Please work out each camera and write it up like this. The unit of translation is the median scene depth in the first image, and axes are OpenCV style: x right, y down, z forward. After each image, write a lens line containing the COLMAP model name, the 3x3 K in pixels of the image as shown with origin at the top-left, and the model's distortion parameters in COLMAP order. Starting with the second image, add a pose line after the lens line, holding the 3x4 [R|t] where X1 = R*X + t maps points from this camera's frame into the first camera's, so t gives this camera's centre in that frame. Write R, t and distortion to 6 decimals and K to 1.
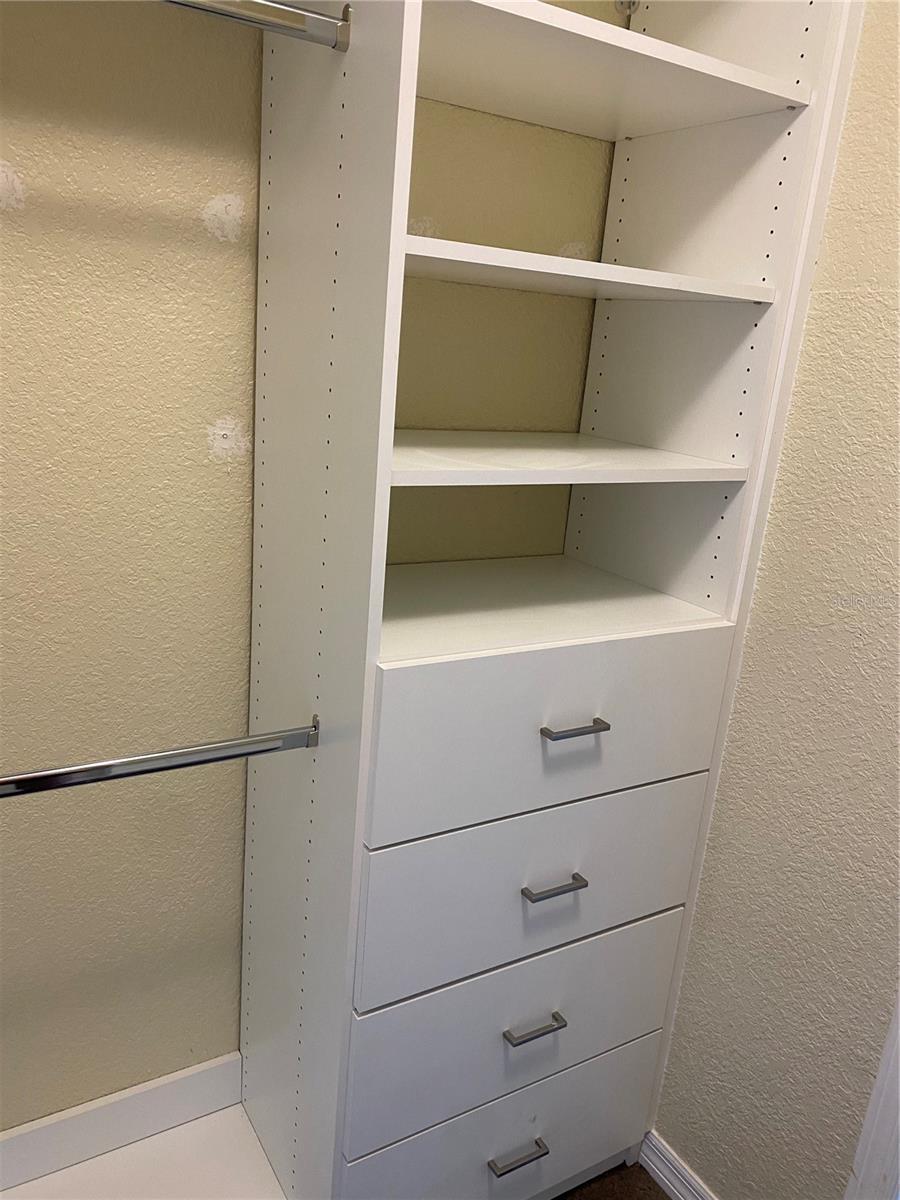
lens RADIAL K [[914.9, 0, 450.0], [0, 914.9, 600.0], [0, 0, 1]] dist [0.042425, -0.002651]
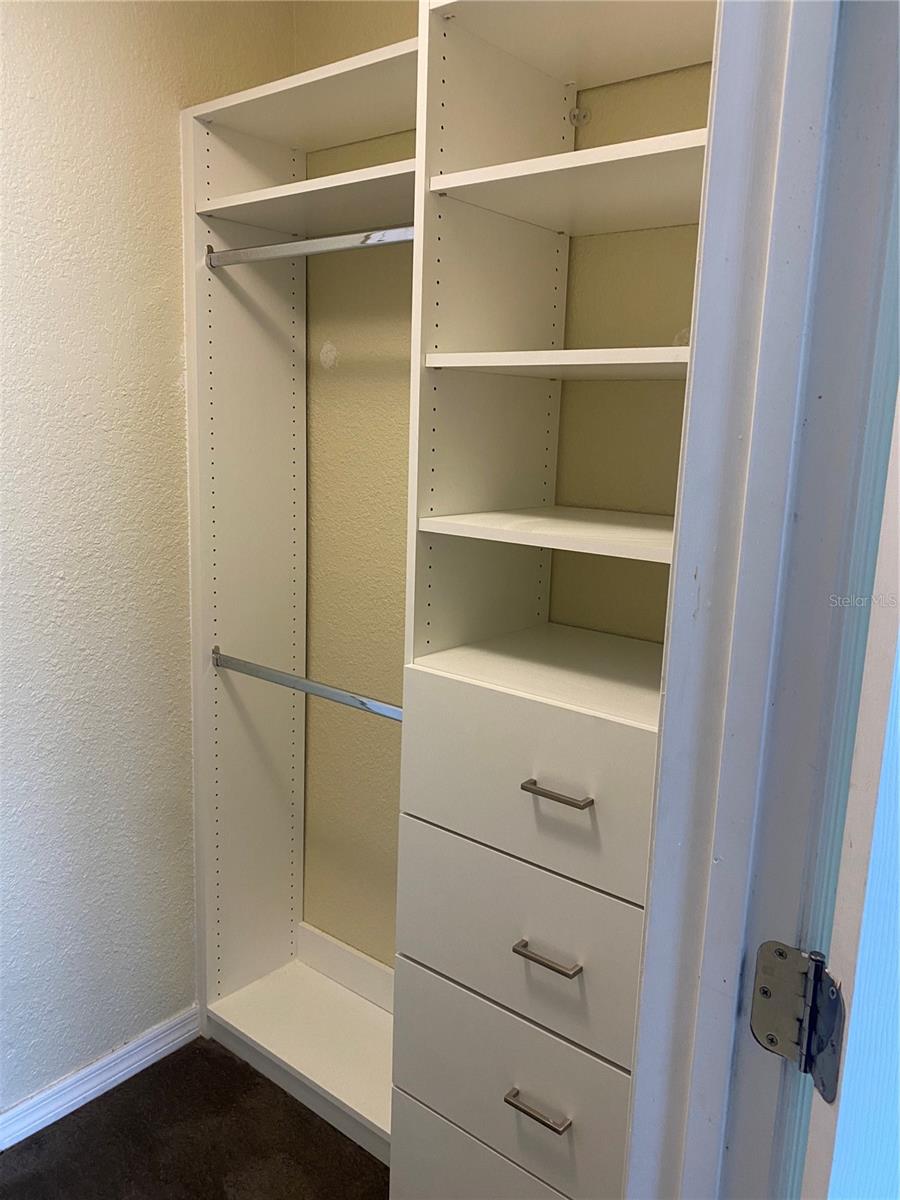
lens RADIAL K [[914.9, 0, 450.0], [0, 914.9, 600.0], [0, 0, 1]] dist [0.042425, -0.002651]
pose [[0.340121, 0.106476, -0.934334, 1.155150], [-0.259416, 0.965640, 0.015610, -0.056738], [0.903892, 0.237072, 0.356056, 0.555436]]
